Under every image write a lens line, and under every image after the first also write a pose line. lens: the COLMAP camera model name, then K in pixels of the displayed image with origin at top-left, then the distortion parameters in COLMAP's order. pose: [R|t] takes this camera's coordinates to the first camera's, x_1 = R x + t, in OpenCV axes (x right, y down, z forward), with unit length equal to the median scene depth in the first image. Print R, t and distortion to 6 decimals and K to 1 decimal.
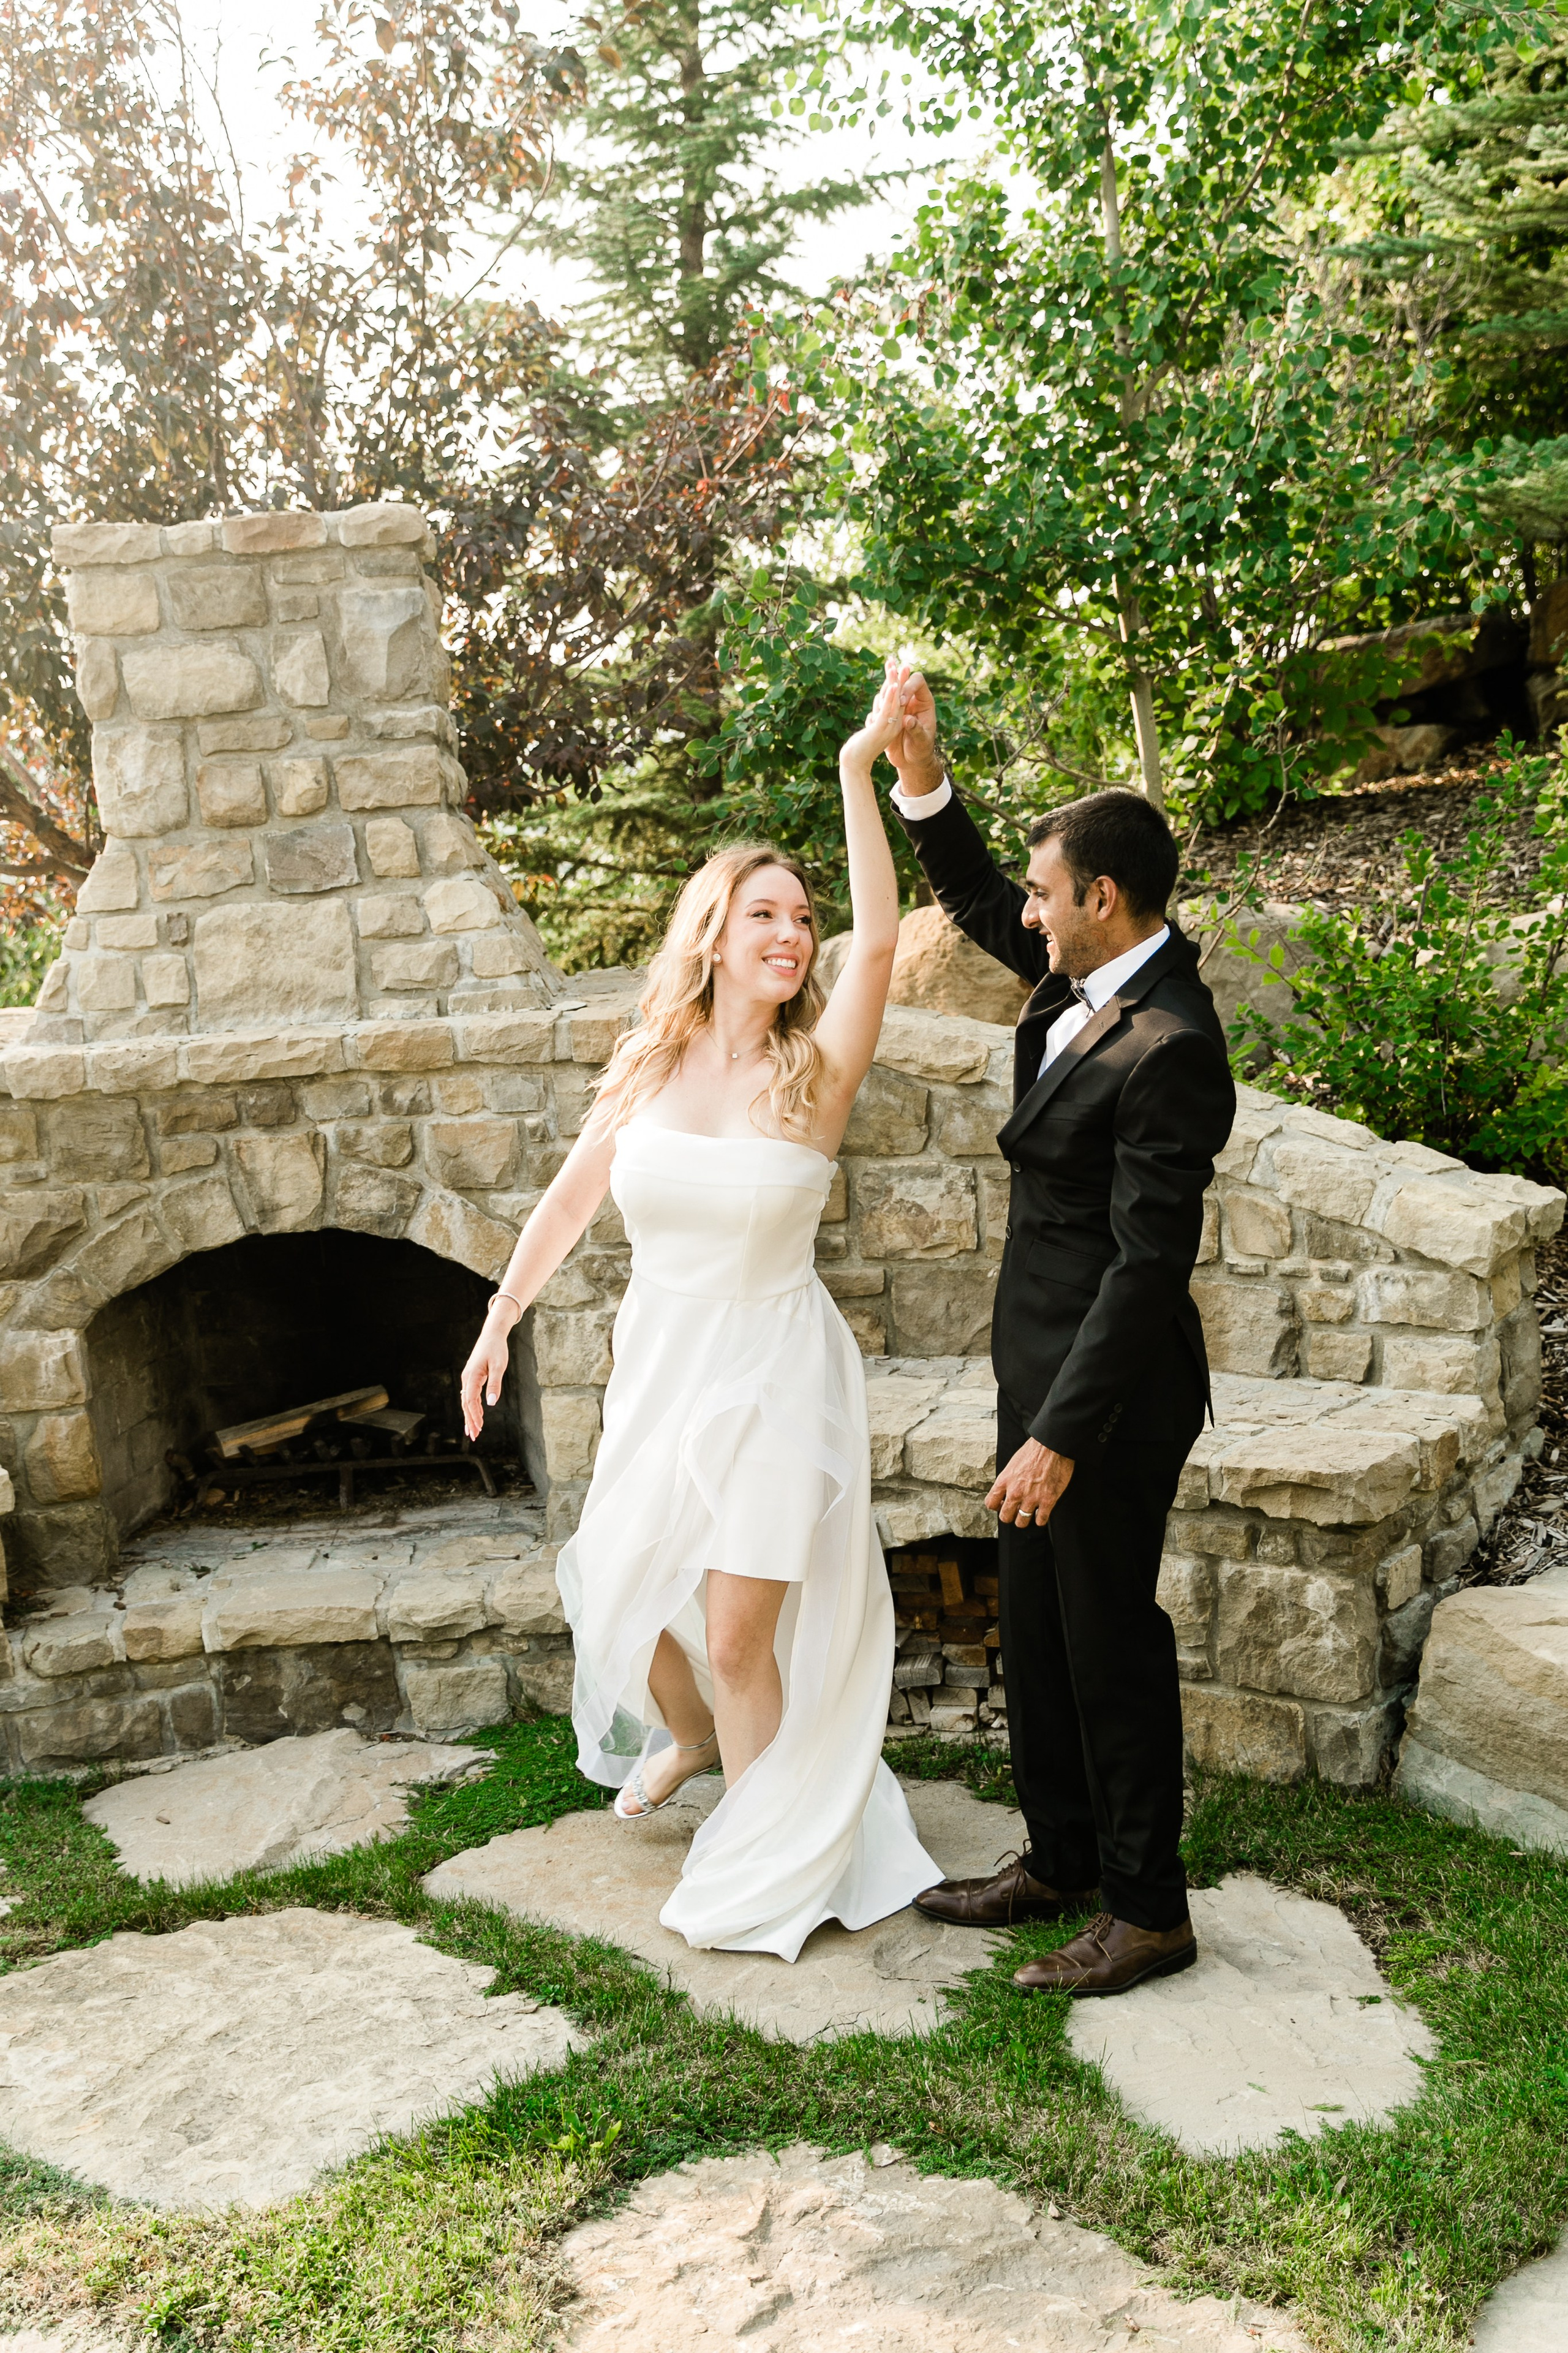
lens RADIAL K [[2435.0, 0, 792.3], [0, 2435.0, 1334.6], [0, 0, 1]] dist [0.009853, 0.006997]
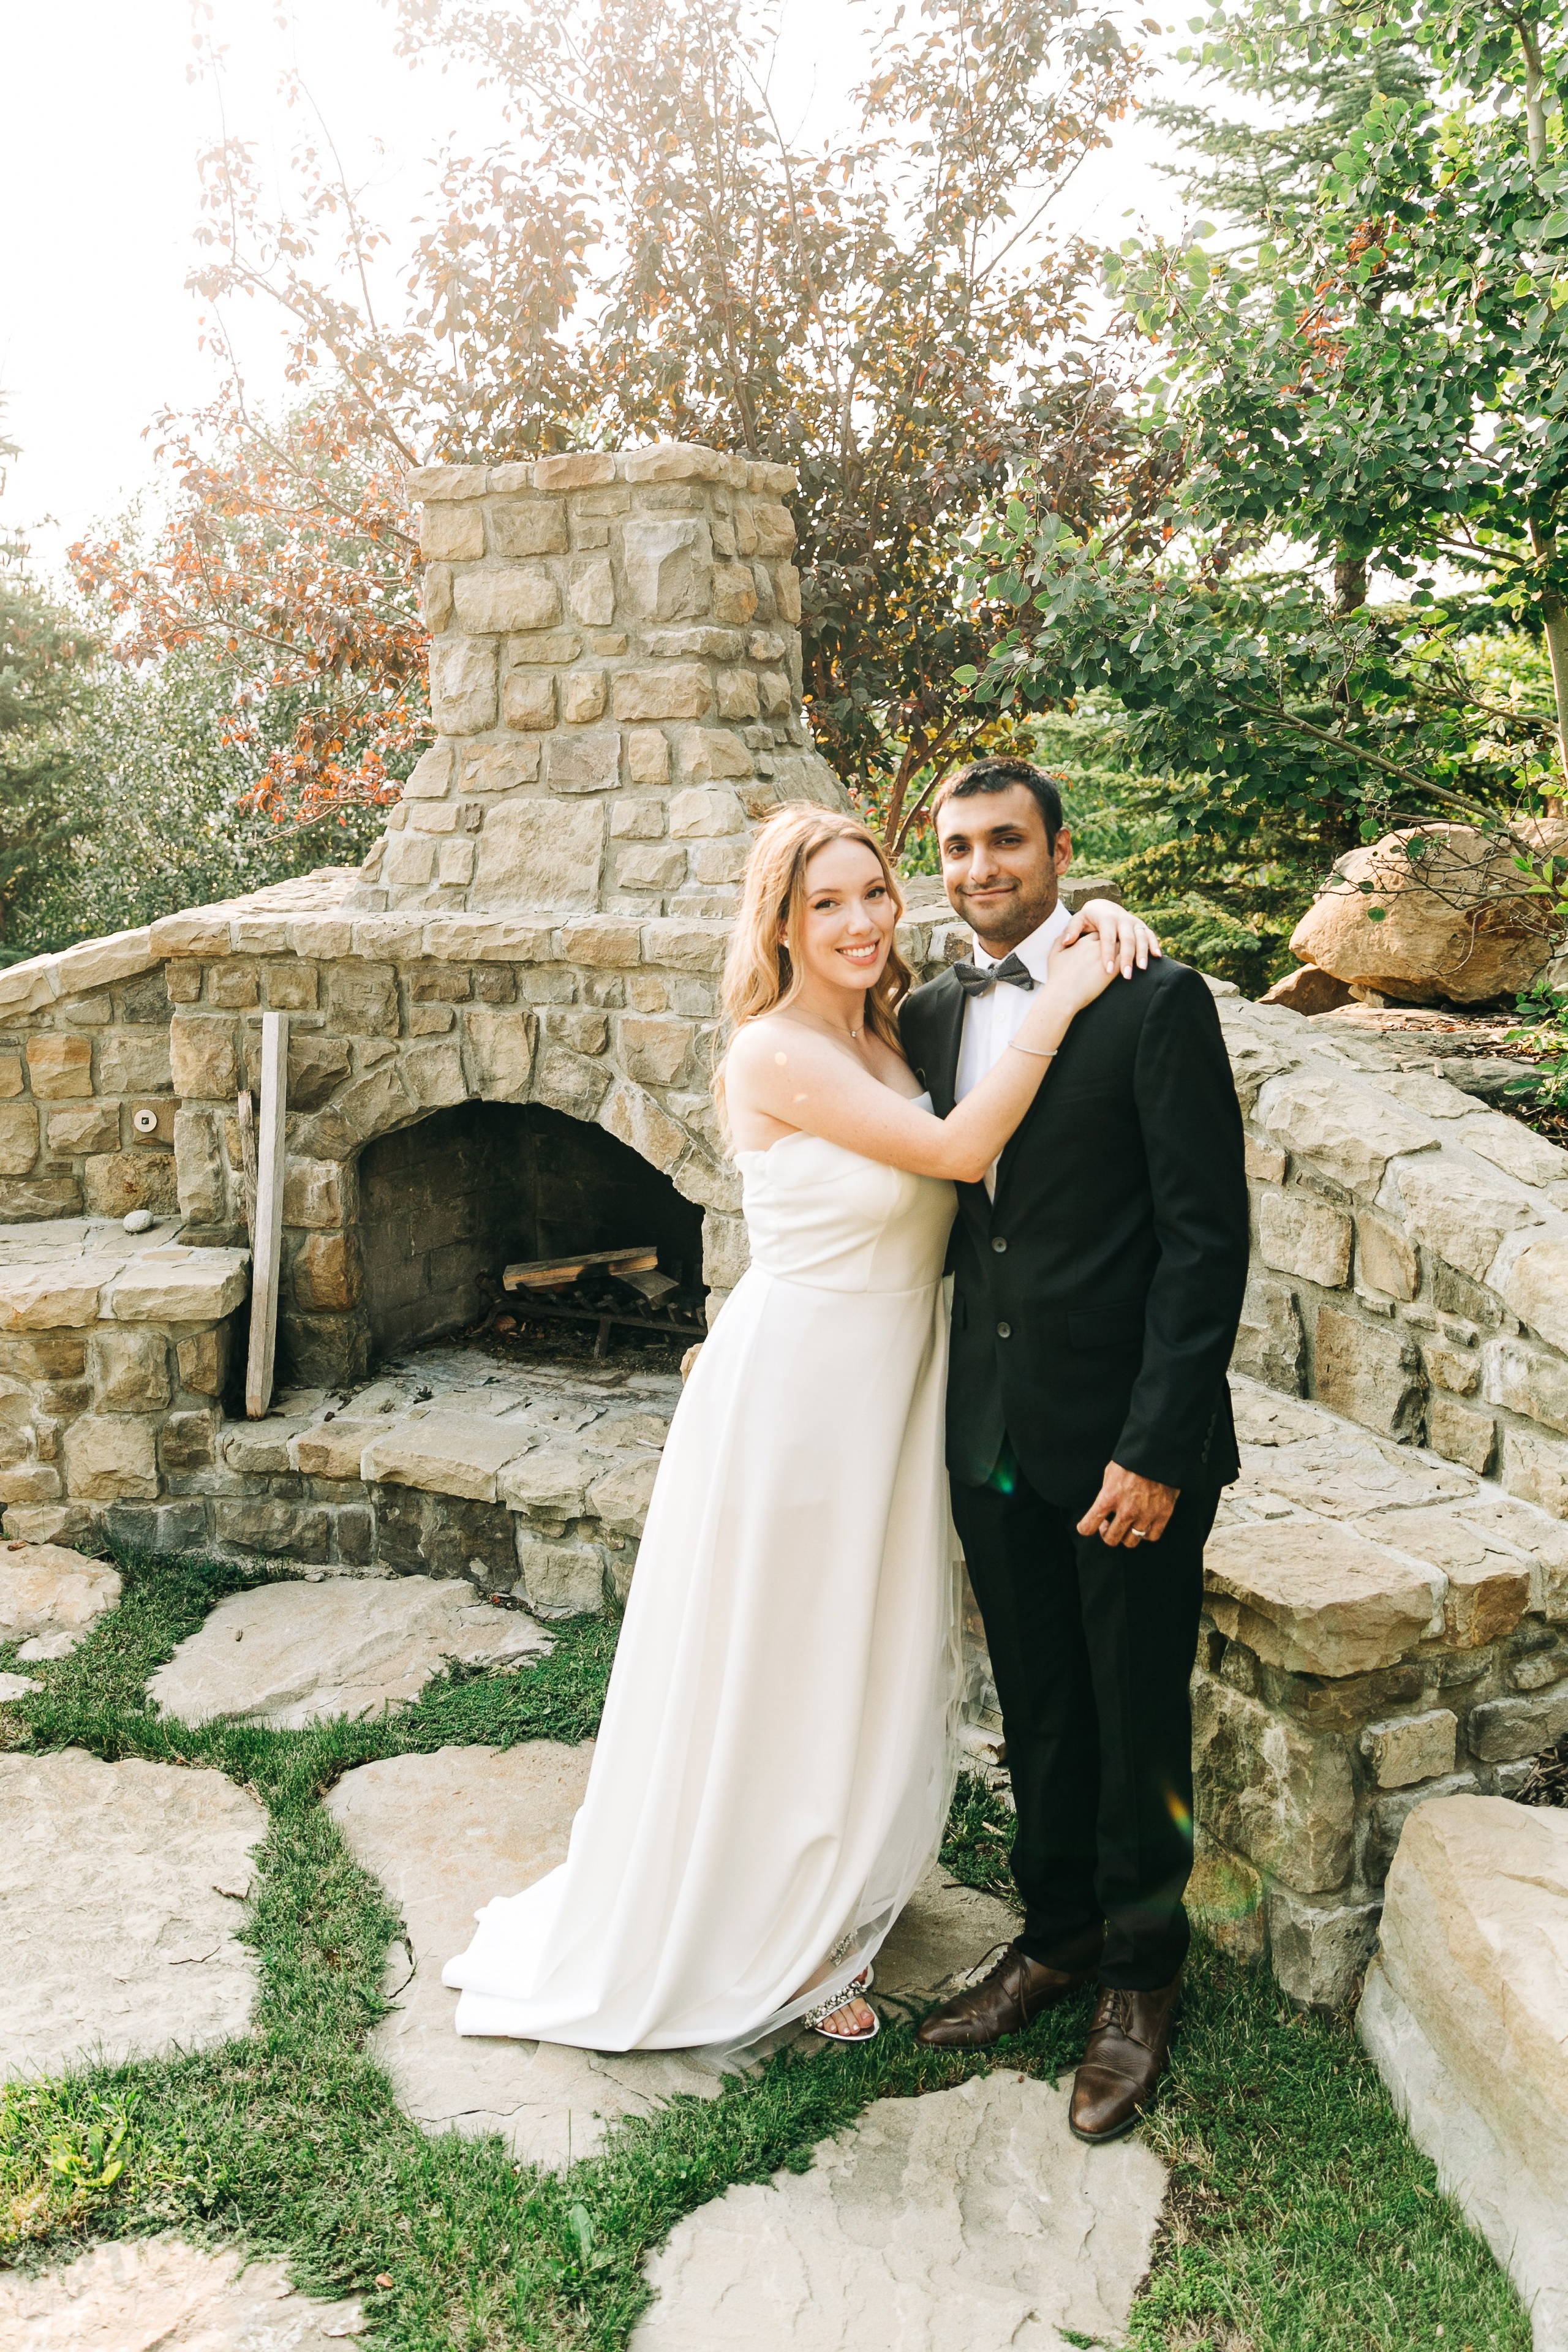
lens RADIAL K [[2013.6, 0, 711.3], [0, 2013.6, 910.6], [0, 0, 1]] dist [0.009857, -0.008468]
pose [[0.872258, 0.090767, -0.480549, 0.301629], [-0.135978, 0.988891, -0.060034, -0.086736], [0.469762, 0.117709, 0.874911, 0.257831]]
